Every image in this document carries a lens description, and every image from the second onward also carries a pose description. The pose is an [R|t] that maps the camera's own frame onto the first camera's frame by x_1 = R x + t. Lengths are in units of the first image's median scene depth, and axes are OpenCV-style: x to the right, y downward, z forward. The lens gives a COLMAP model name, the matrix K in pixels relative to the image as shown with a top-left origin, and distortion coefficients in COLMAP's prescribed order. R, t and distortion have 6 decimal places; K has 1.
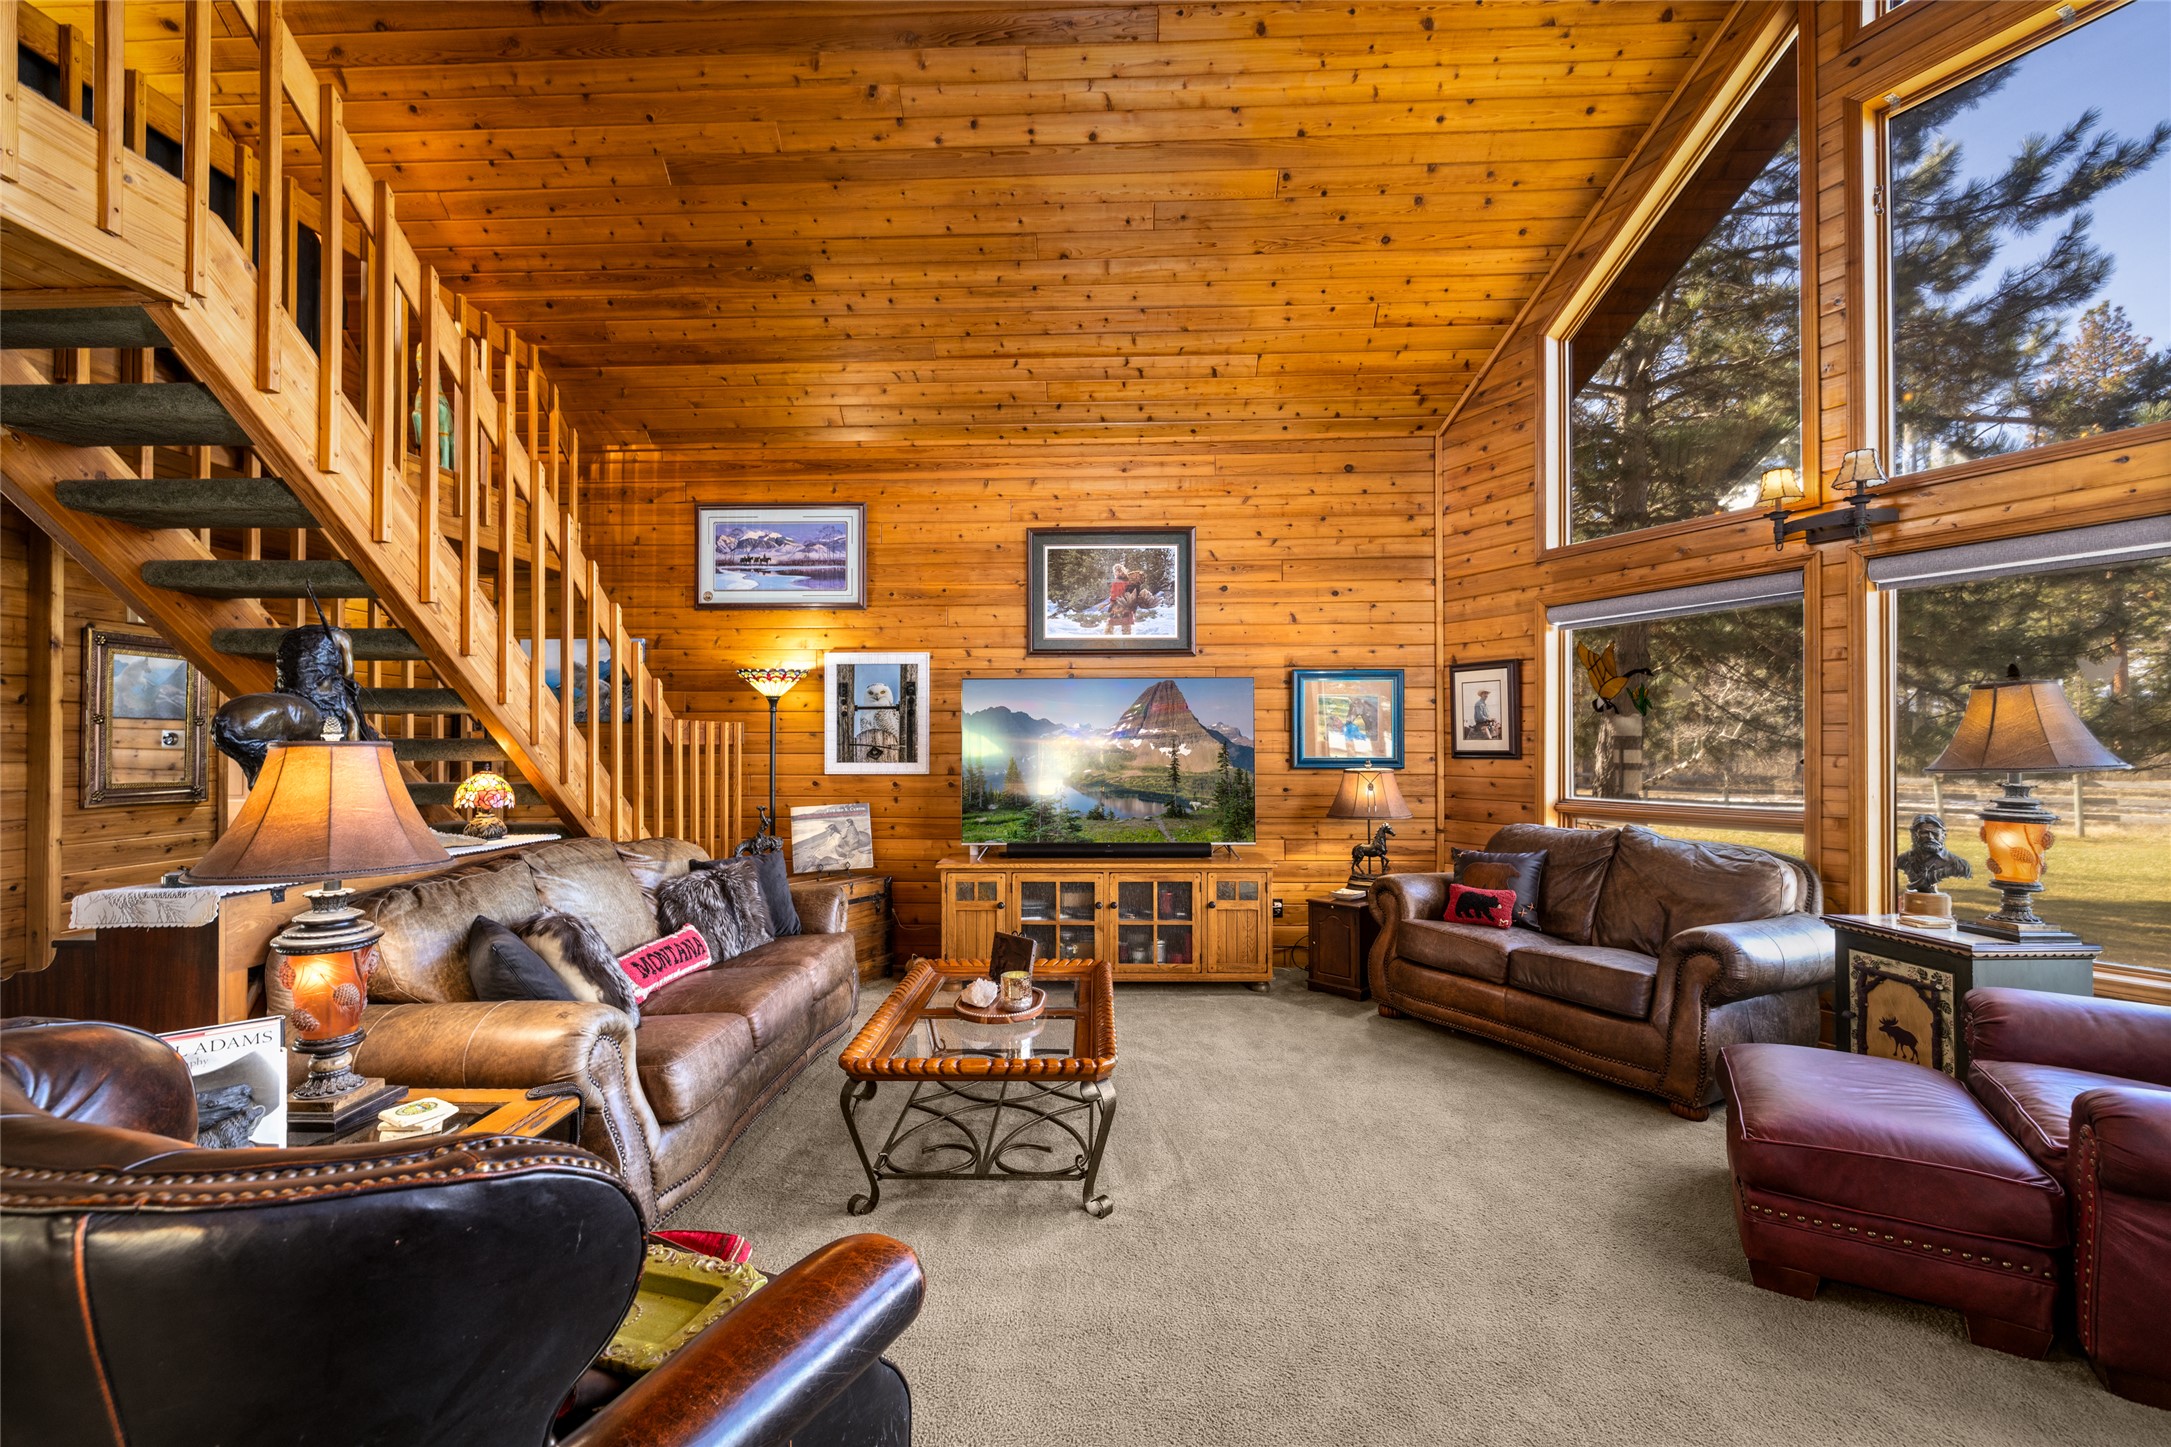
lens RADIAL K [[914.0, 0, 1076.9], [0, 914.0, 734.9], [0, 0, 1]] dist [0.000676, -0.000022]
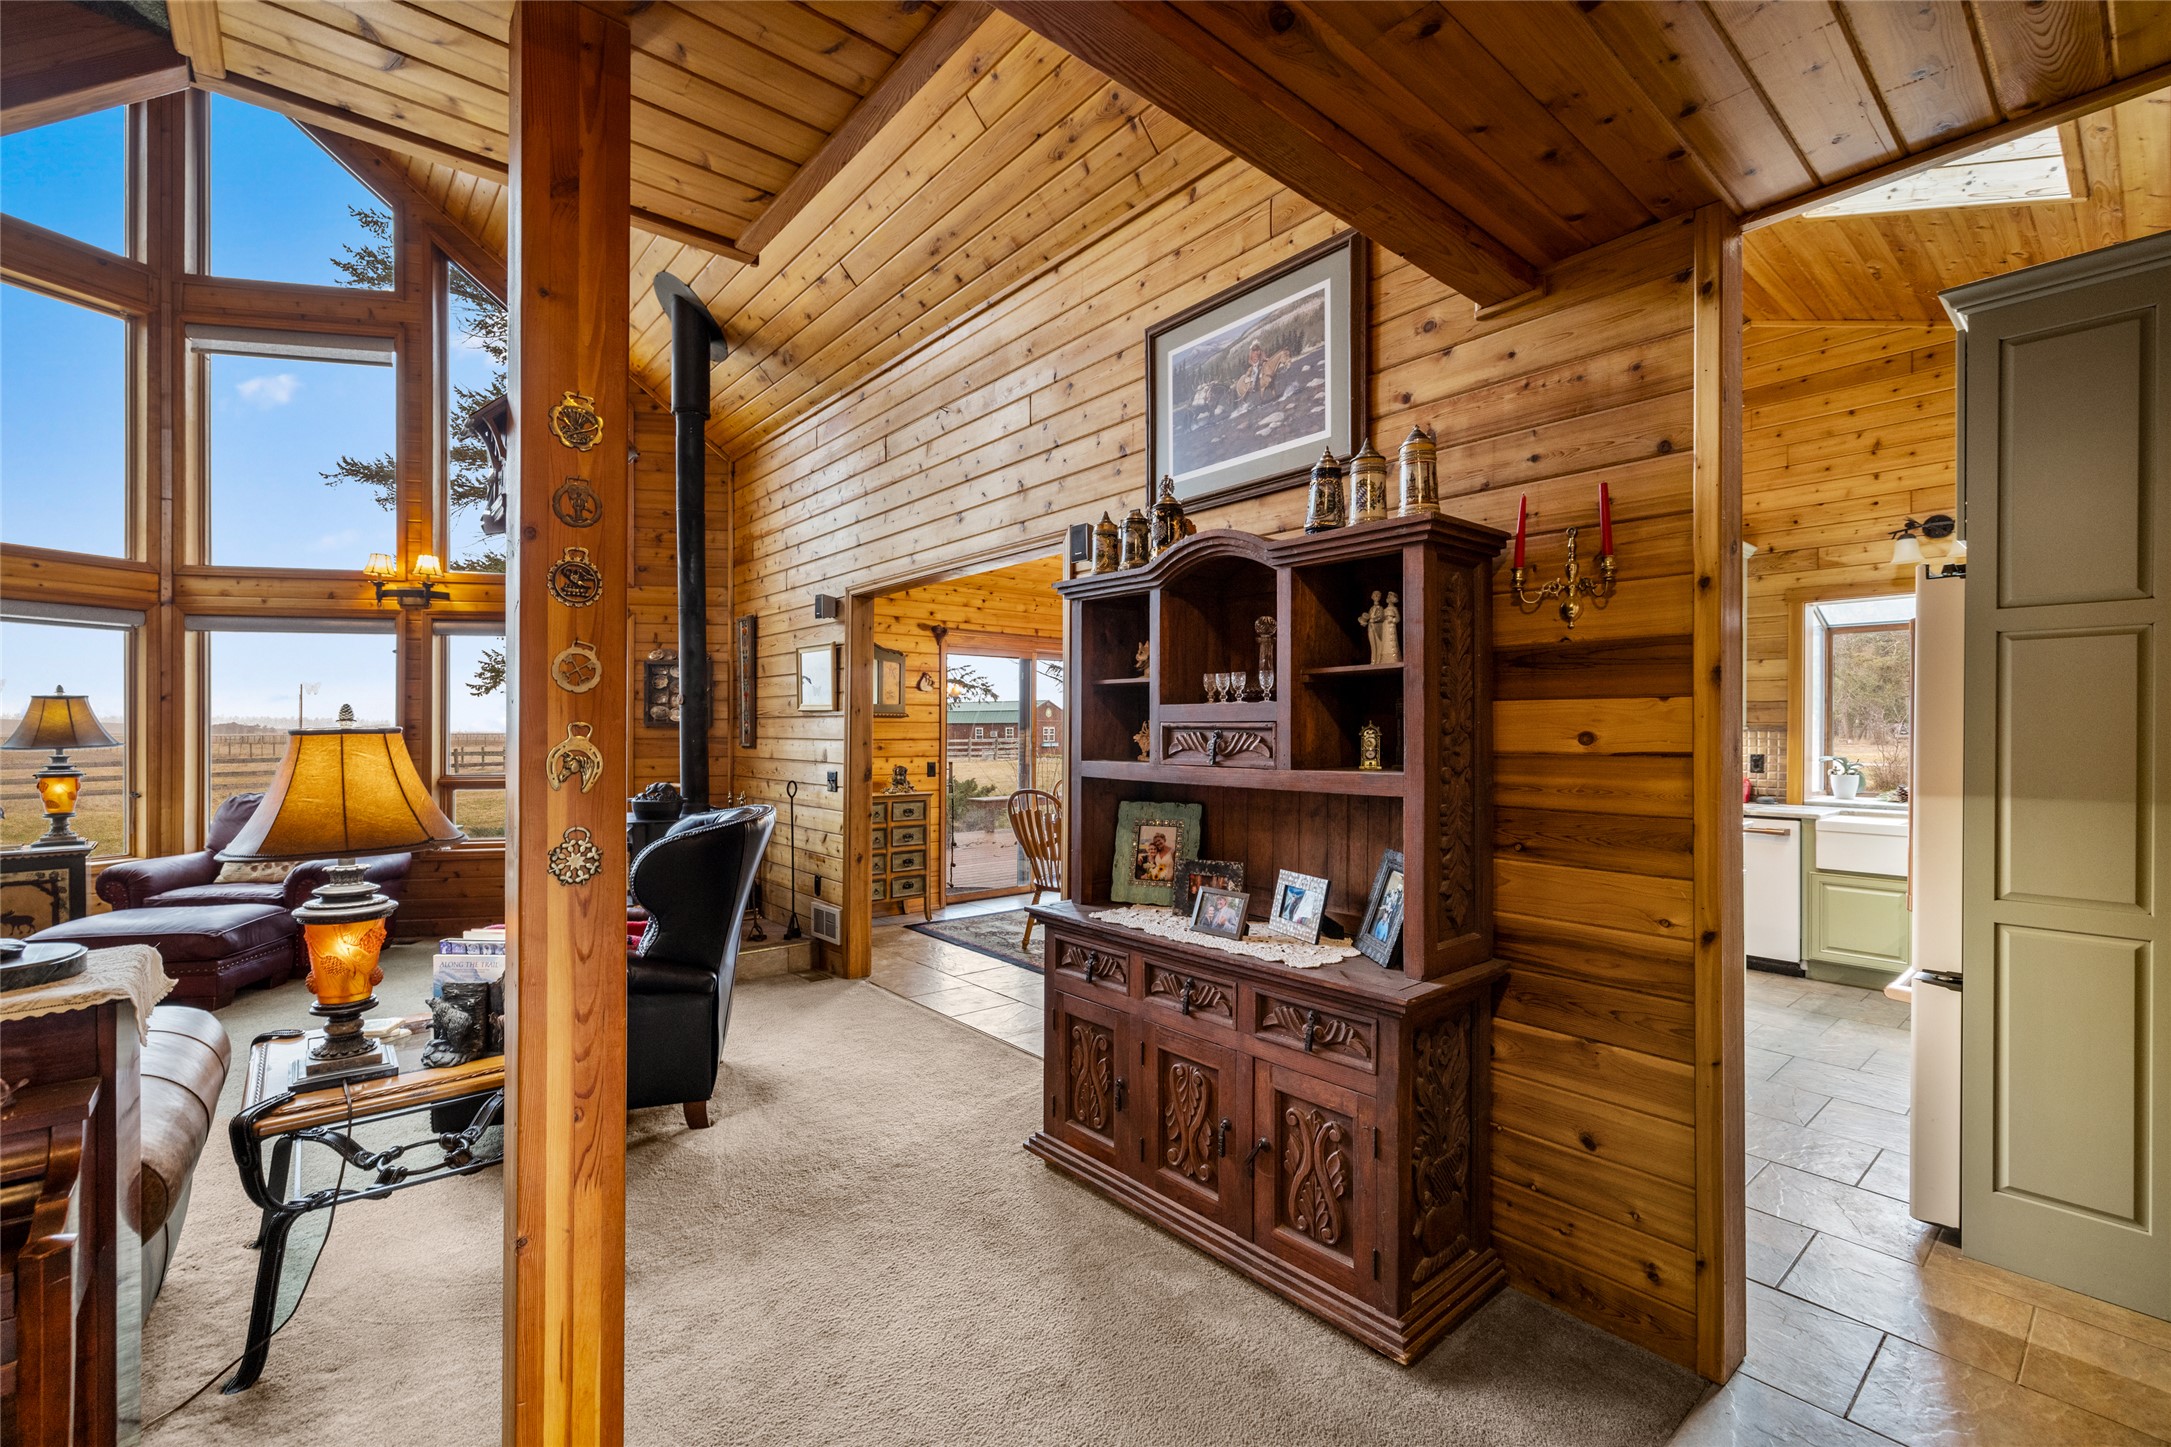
lens RADIAL K [[924.6, 0, 1082.1], [0, 924.6, 729.7], [0, 0, 1]] dist [0.002042, 0.000012]
pose [[-0.672185, 0.001136, 0.740383, -0.800889], [-0.008098, 0.999928, -0.008886, 0.003041], [-0.740339, -0.011969, -0.672127, 0.393282]]
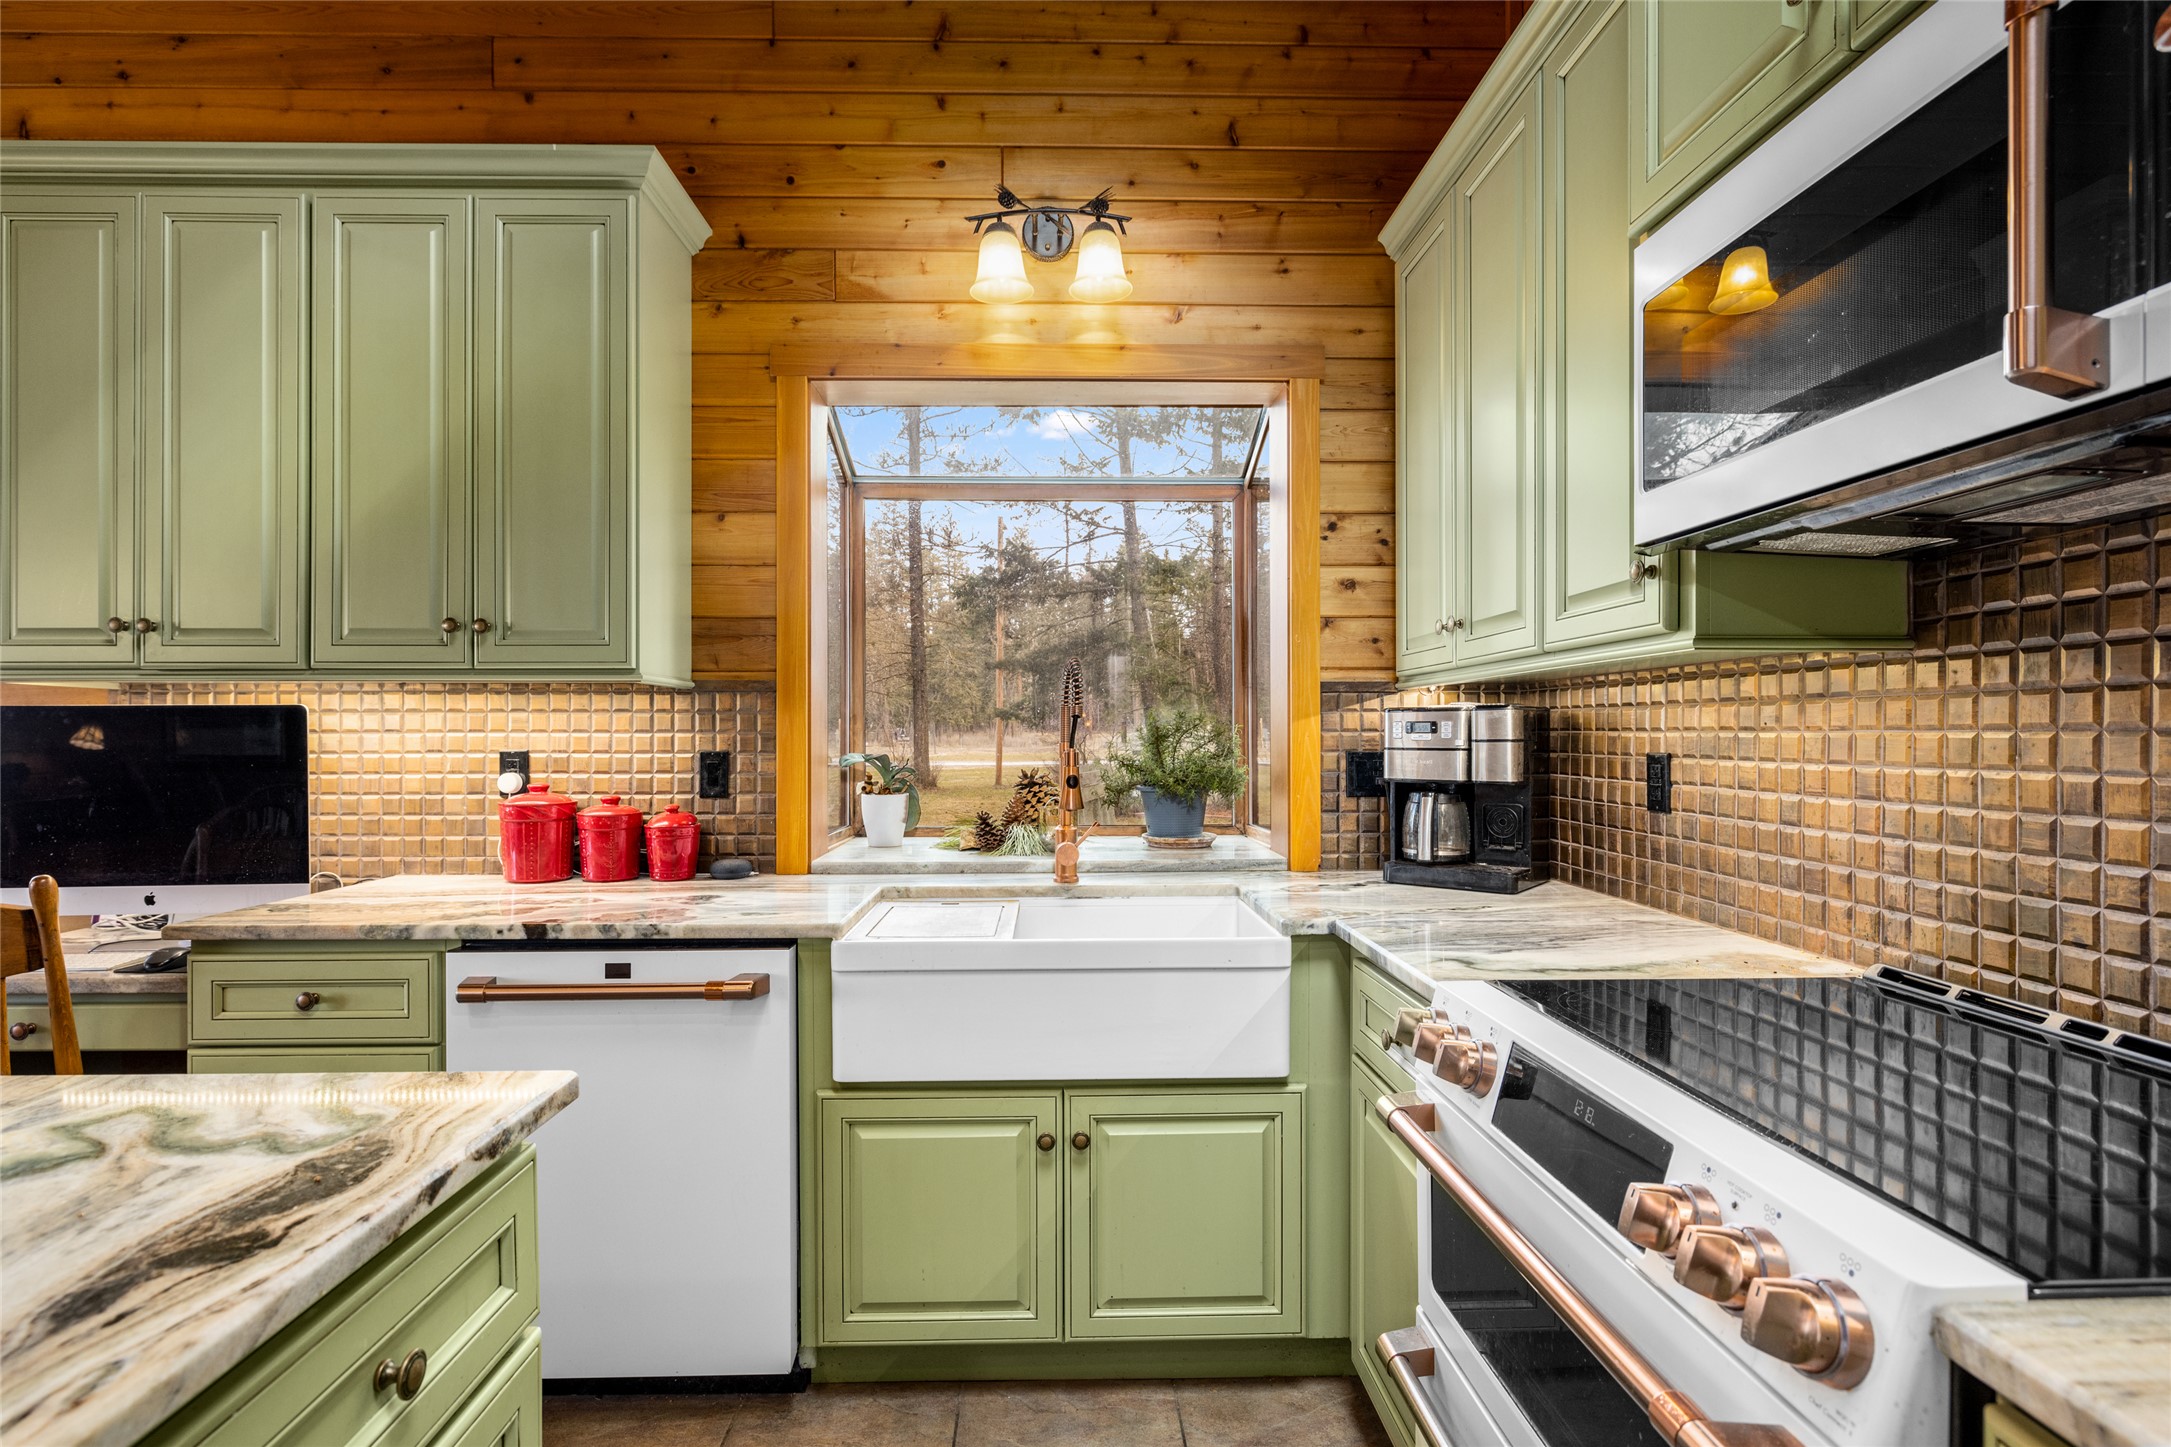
lens RADIAL K [[1028.7, 0, 1076.5], [0, 1028.7, 736.6], [0, 0, 1]] dist [-0.004843, 0.000091]
pose [[-0.997876, 0.006520, -0.064811, -0.671471], [0.007152, 0.999929, -0.009523, 0.014199], [0.064744, -0.009967, -0.997852, -0.405552]]
